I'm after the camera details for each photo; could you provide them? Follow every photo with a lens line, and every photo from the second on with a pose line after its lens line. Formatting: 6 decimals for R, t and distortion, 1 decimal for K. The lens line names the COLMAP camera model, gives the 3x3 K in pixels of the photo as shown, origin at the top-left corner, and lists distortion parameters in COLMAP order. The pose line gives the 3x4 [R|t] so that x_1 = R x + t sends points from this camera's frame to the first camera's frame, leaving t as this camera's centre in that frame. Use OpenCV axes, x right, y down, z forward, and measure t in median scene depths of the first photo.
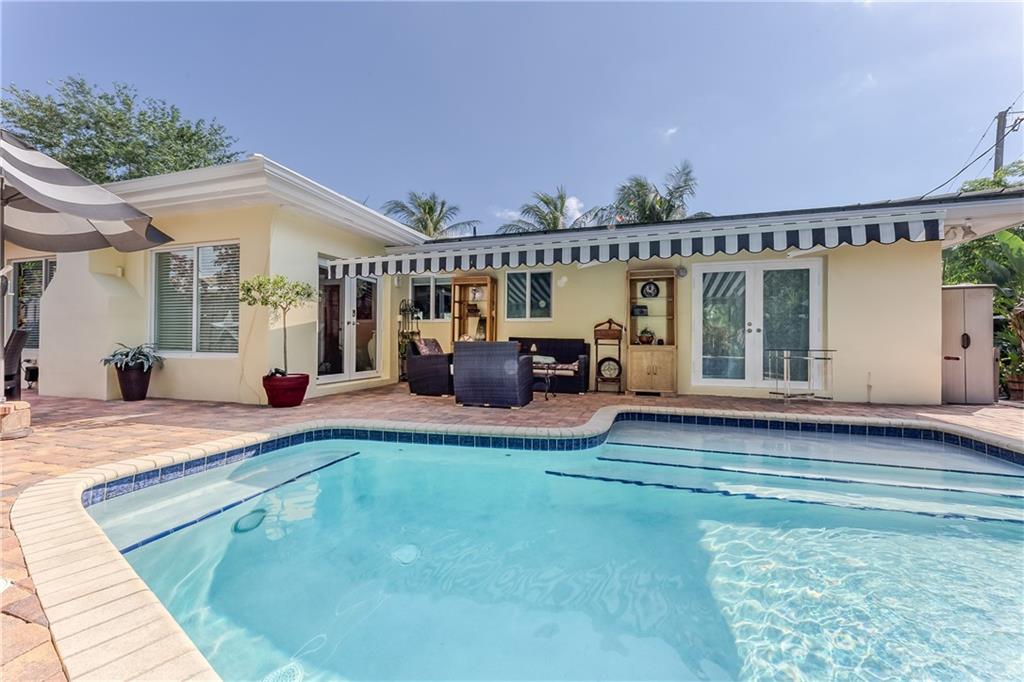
lens RADIAL K [[409.2, 0, 503.7], [0, 409.2, 339.0], [0, 0, 1]] dist [-0.001589, -0.000659]
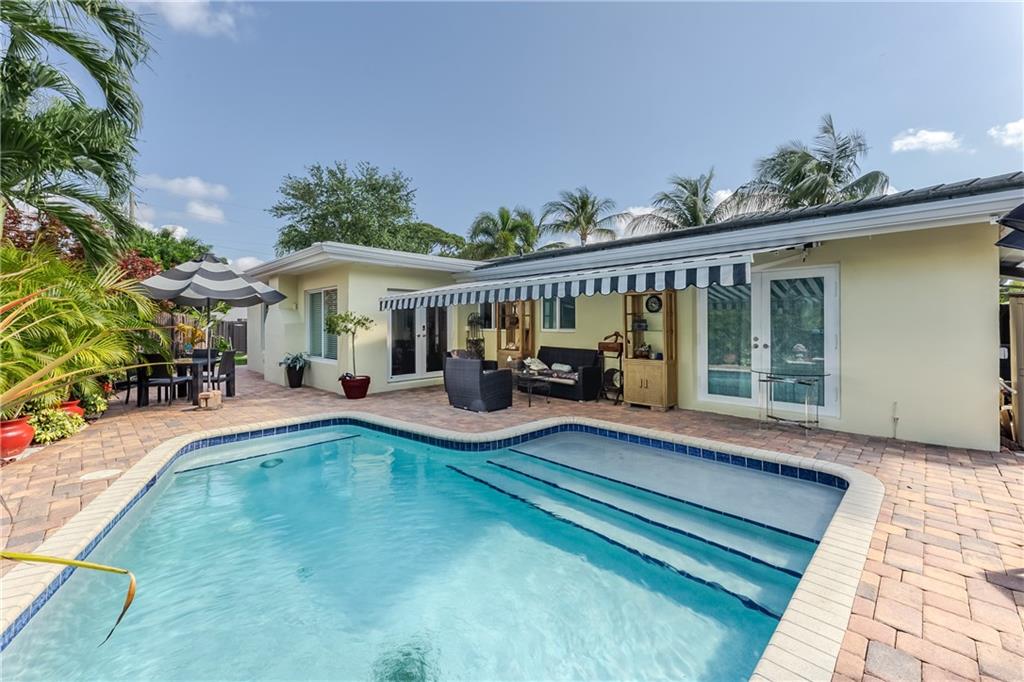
lens RADIAL K [[409.1, 0, 512.7], [0, 409.1, 321.9], [0, 0, 1]] dist [-0.001412, -0.000198]
pose [[0.898834, -0.014552, -0.438047, 0.500687], [0.014811, 0.999886, -0.002824, -0.078731], [0.438038, -0.003950, 0.898948, -0.068955]]
